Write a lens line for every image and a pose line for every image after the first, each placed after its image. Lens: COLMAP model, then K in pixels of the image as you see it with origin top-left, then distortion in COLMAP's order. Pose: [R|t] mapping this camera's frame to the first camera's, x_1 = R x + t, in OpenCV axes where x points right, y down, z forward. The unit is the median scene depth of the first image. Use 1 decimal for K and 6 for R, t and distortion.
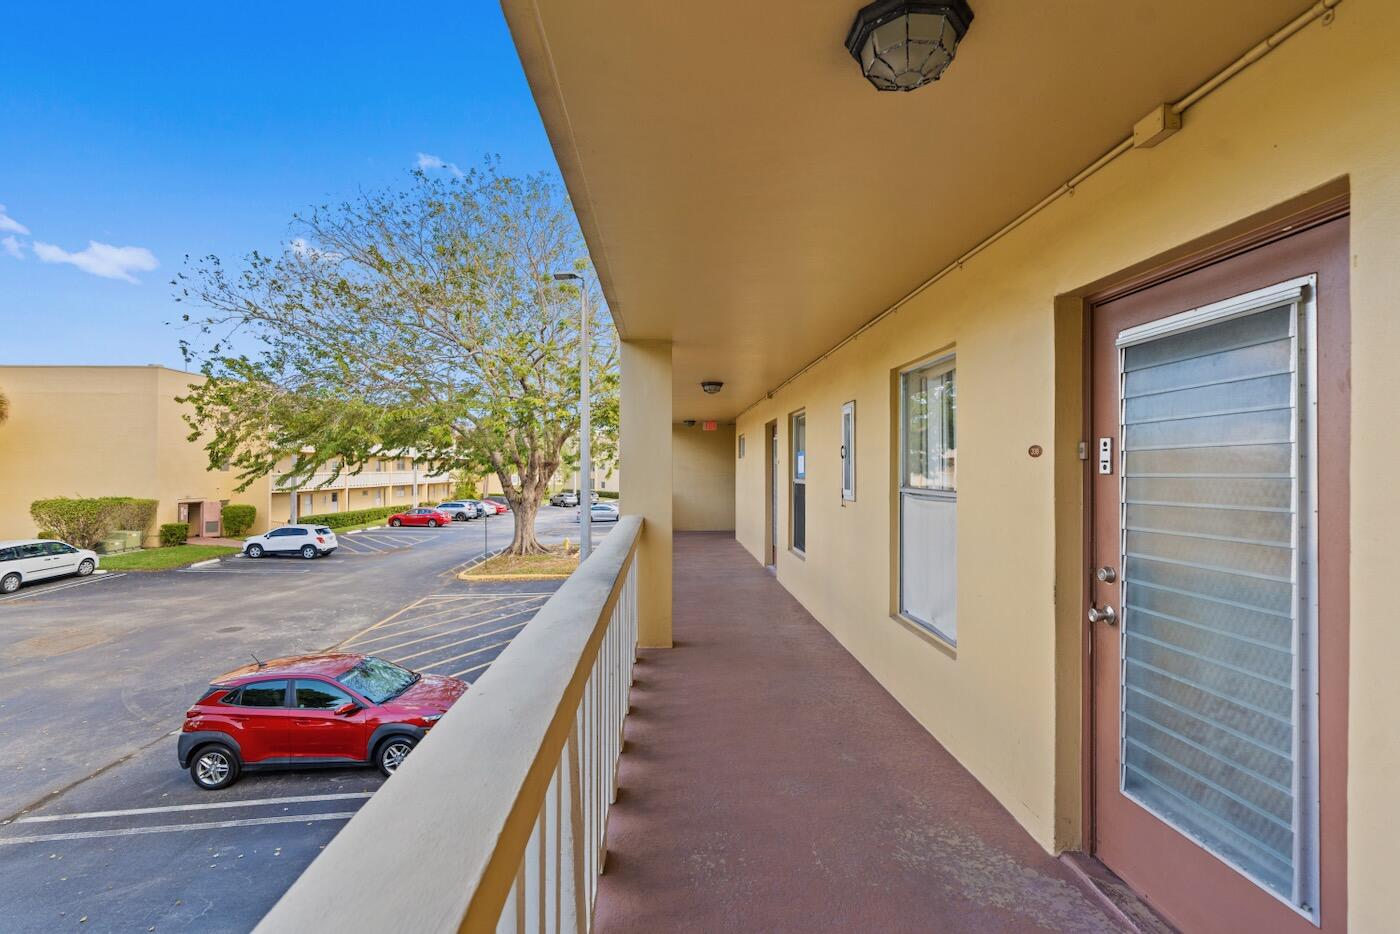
lens RADIAL K [[652.2, 0, 702.8], [0, 652.2, 469.6], [0, 0, 1]] dist [-0.001680, 0.001288]
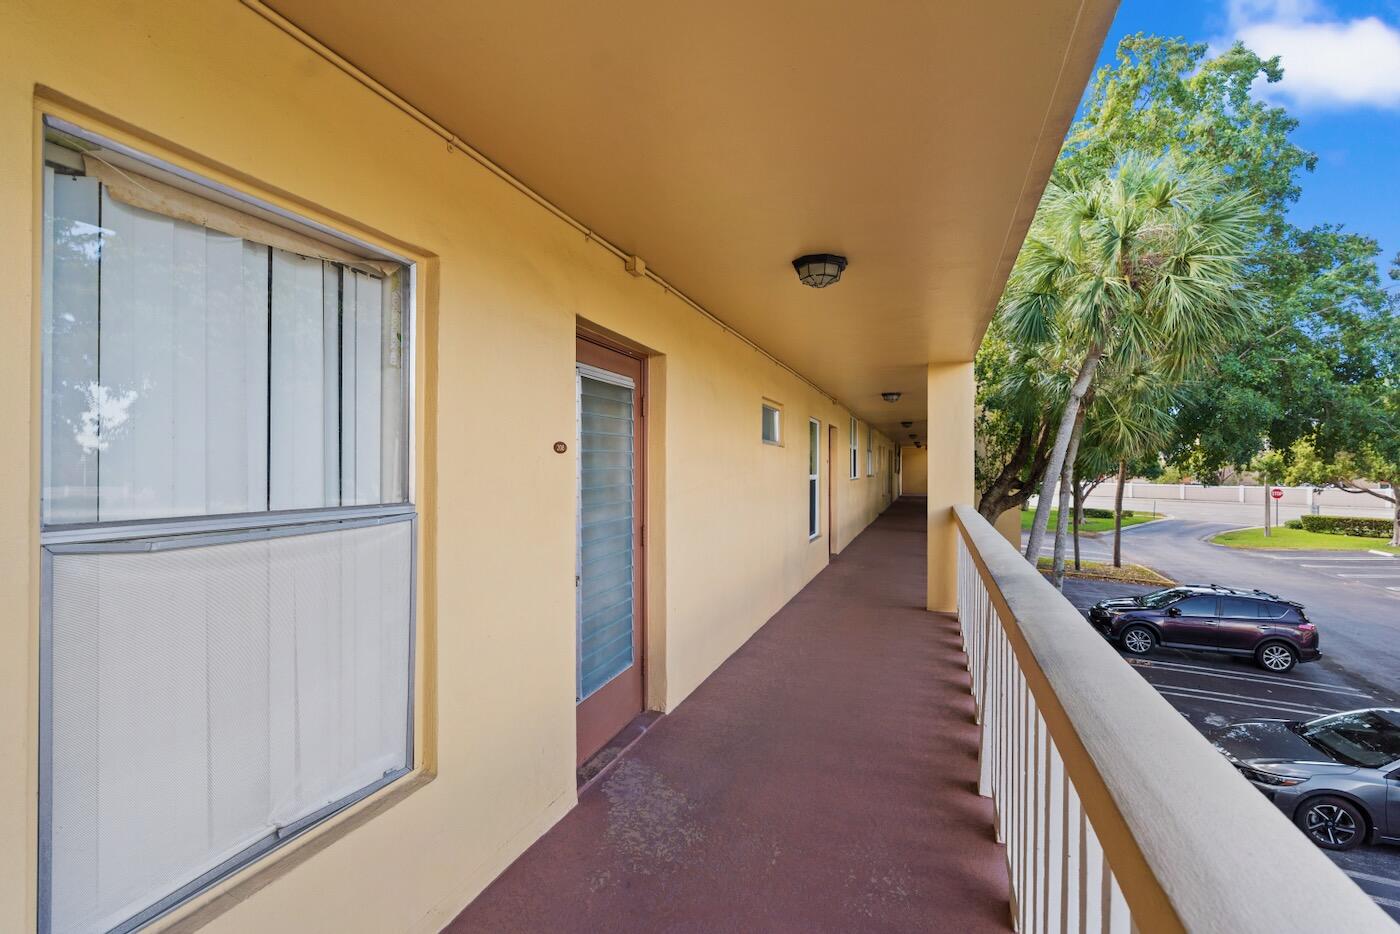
lens RADIAL K [[652.2, 0, 714.5], [0, 652.2, 458.9], [0, 0, 1]] dist [-0.001680, 0.001288]
pose [[-0.926495, -0.001778, 0.376303, -0.112329], [-0.003134, 0.999991, -0.002990, -0.007963], [-0.376294, -0.003950, -0.926492, 1.921991]]
